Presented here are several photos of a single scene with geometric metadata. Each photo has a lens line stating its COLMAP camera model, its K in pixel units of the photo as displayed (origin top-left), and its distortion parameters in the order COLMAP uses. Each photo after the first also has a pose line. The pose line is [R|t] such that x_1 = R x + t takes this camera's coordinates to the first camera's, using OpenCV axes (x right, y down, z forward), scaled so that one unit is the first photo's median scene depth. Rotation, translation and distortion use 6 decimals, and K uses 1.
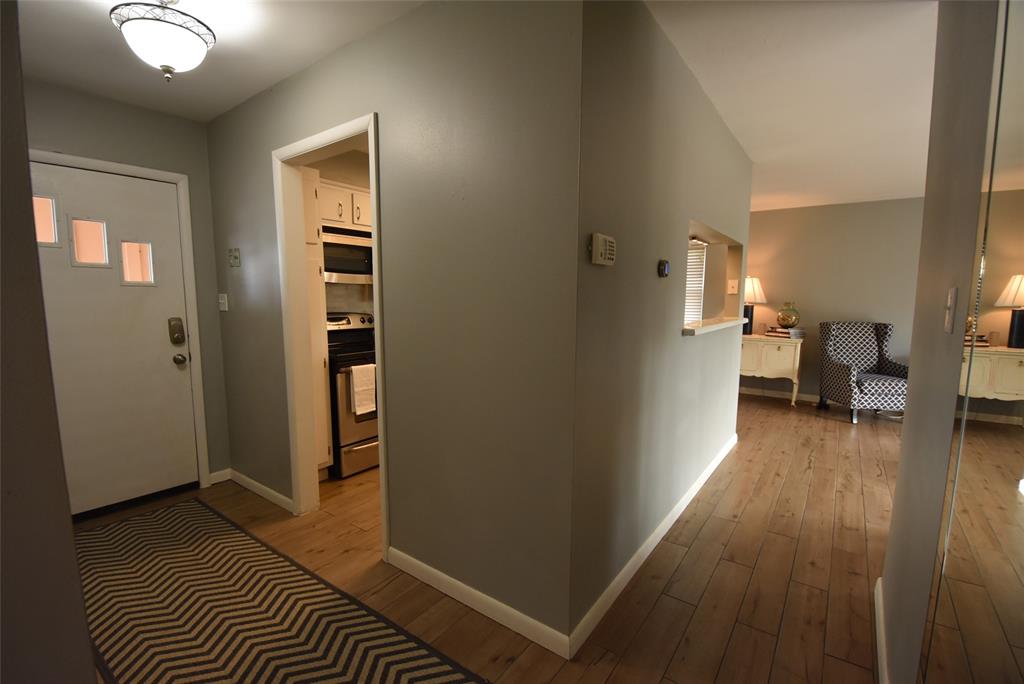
lens RADIAL K [[450.7, 0, 508.6], [0, 450.7, 359.4], [0, 0, 1]] dist [-0.011029, -0.004513]
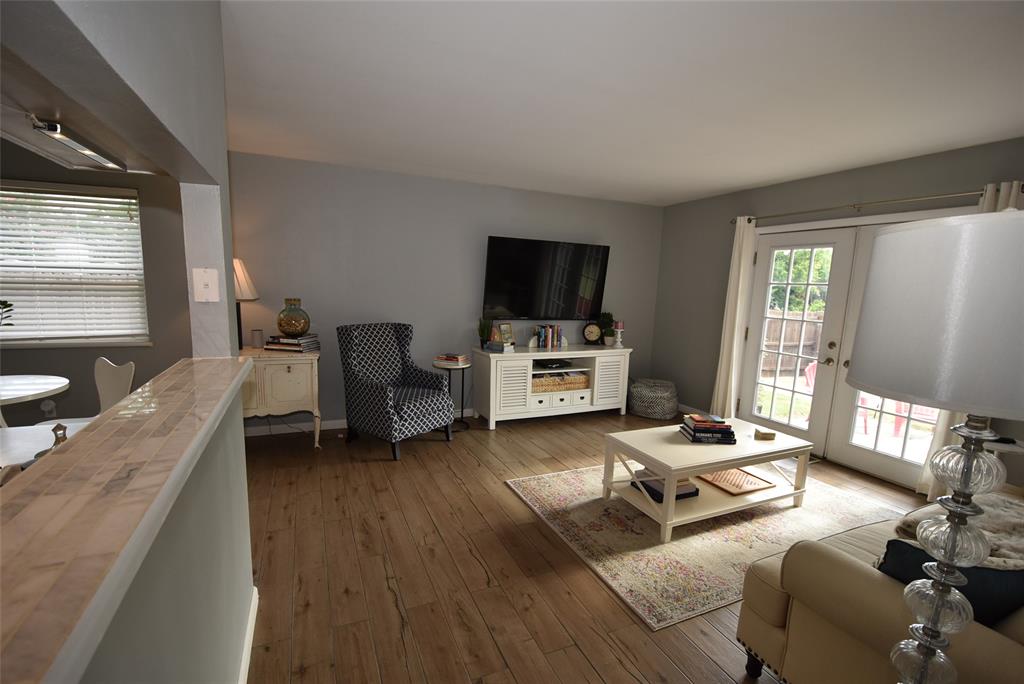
lens RADIAL K [[450.7, 0, 513.1], [0, 450.7, 352.3], [0, 0, 1]] dist [-0.011029, -0.004513]
pose [[0.483954, -0.114833, 0.867526, 0.200598], [0.081362, 0.992963, 0.086048, -0.084185], [-0.871303, 0.028941, 0.489892, 0.406265]]
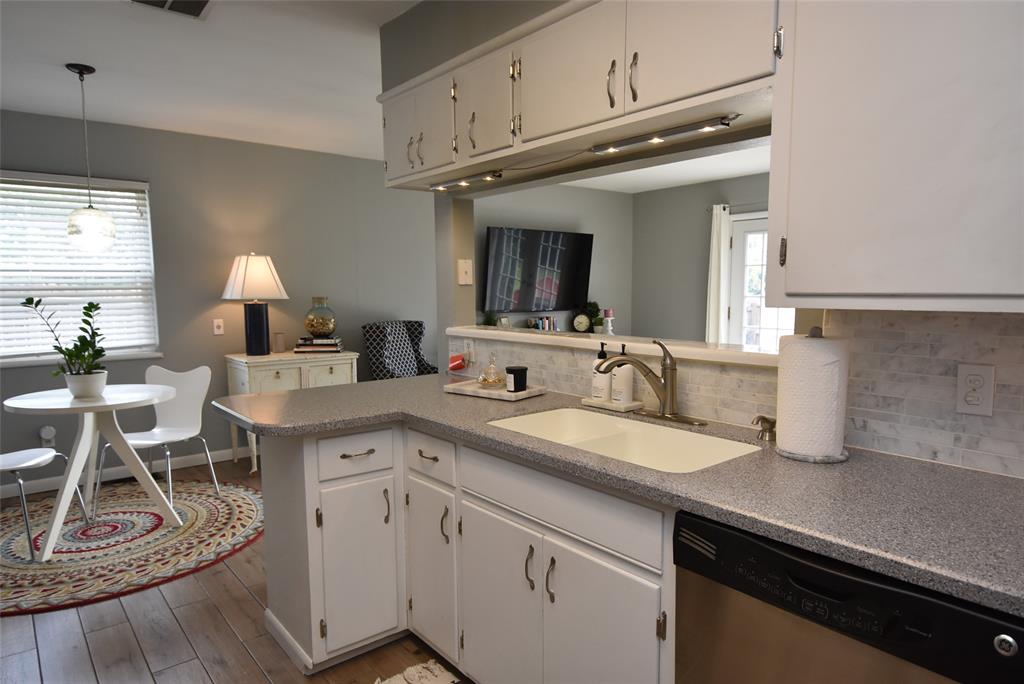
lens RADIAL K [[628.9, 0, 515.3], [0, 628.9, 343.0], [0, 0, 1]] dist [-0.000108, -0.006154]
pose [[0.229906, -0.090399, 0.969005, -0.200436], [0.135588, 0.988941, 0.060089, -0.085129], [-0.963721, 0.117570, 0.239621, 0.565041]]
